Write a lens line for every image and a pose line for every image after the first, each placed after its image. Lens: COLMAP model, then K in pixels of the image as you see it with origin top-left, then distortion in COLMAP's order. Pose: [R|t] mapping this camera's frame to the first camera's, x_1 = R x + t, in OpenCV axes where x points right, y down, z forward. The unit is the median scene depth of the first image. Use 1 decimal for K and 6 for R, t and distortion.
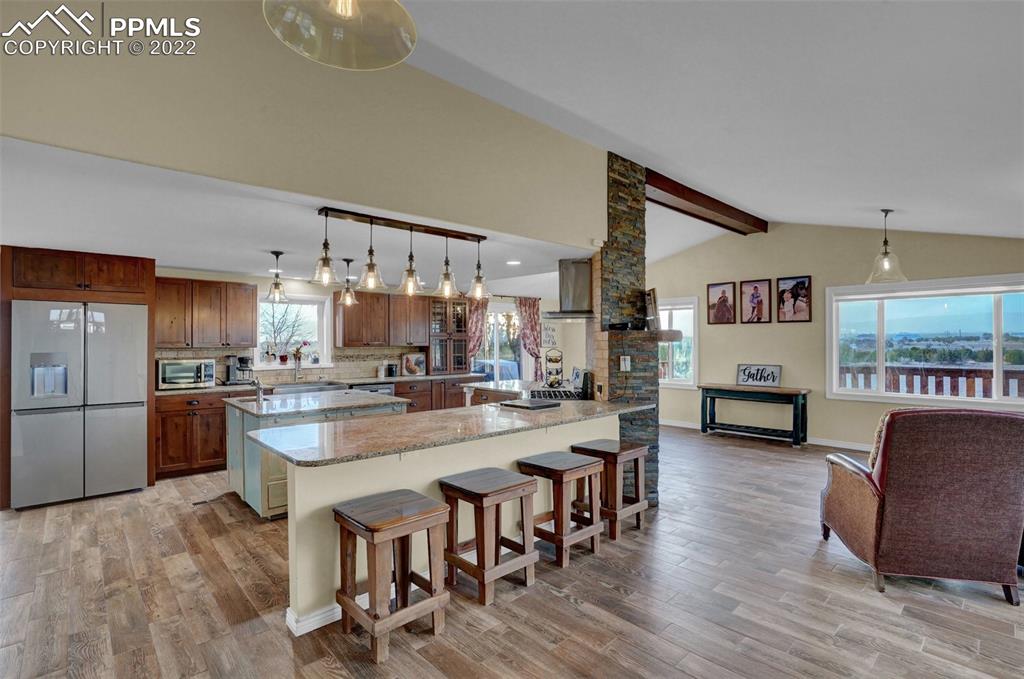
lens RADIAL K [[488.1, 0, 507.7], [0, 488.1, 344.0], [0, 0, 1]] dist [-0.041947, 0.010405]
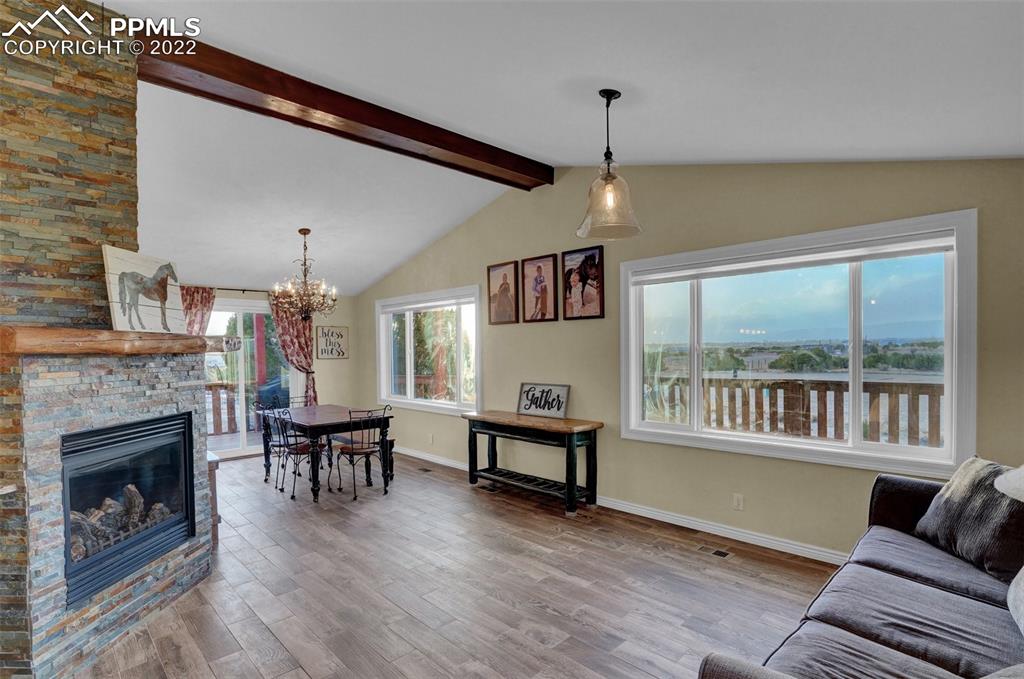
lens RADIAL K [[488.1, 0, 517.9], [0, 488.1, 358.8], [0, 0, 1]] dist [-0.041947, 0.010405]
pose [[0.999748, -0.008097, 0.020936, 0.516096], [0.007809, 0.999874, 0.013792, -0.001402], [-0.021045, -0.013625, 0.999686, 0.360748]]
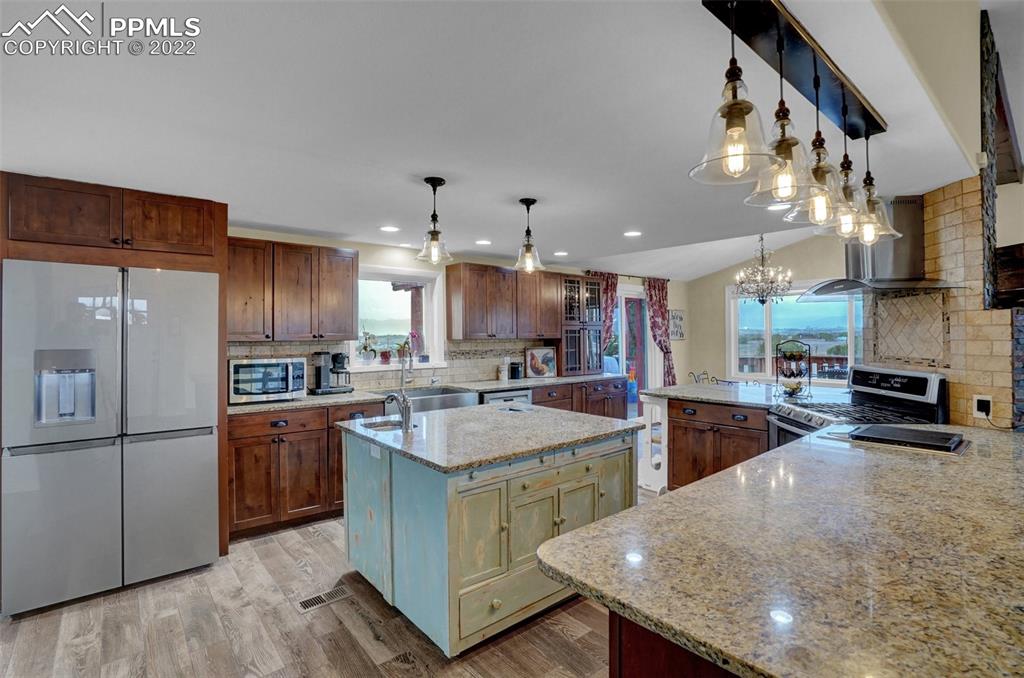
lens RADIAL K [[488.1, 0, 506.5], [0, 488.1, 335.5], [0, 0, 1]] dist [-0.041947, 0.010405]
pose [[0.998768, -0.004296, -0.049447, -0.235110], [0.004044, 0.999978, -0.005182, 0.003815], [0.049468, 0.004976, 0.998763, 0.263861]]
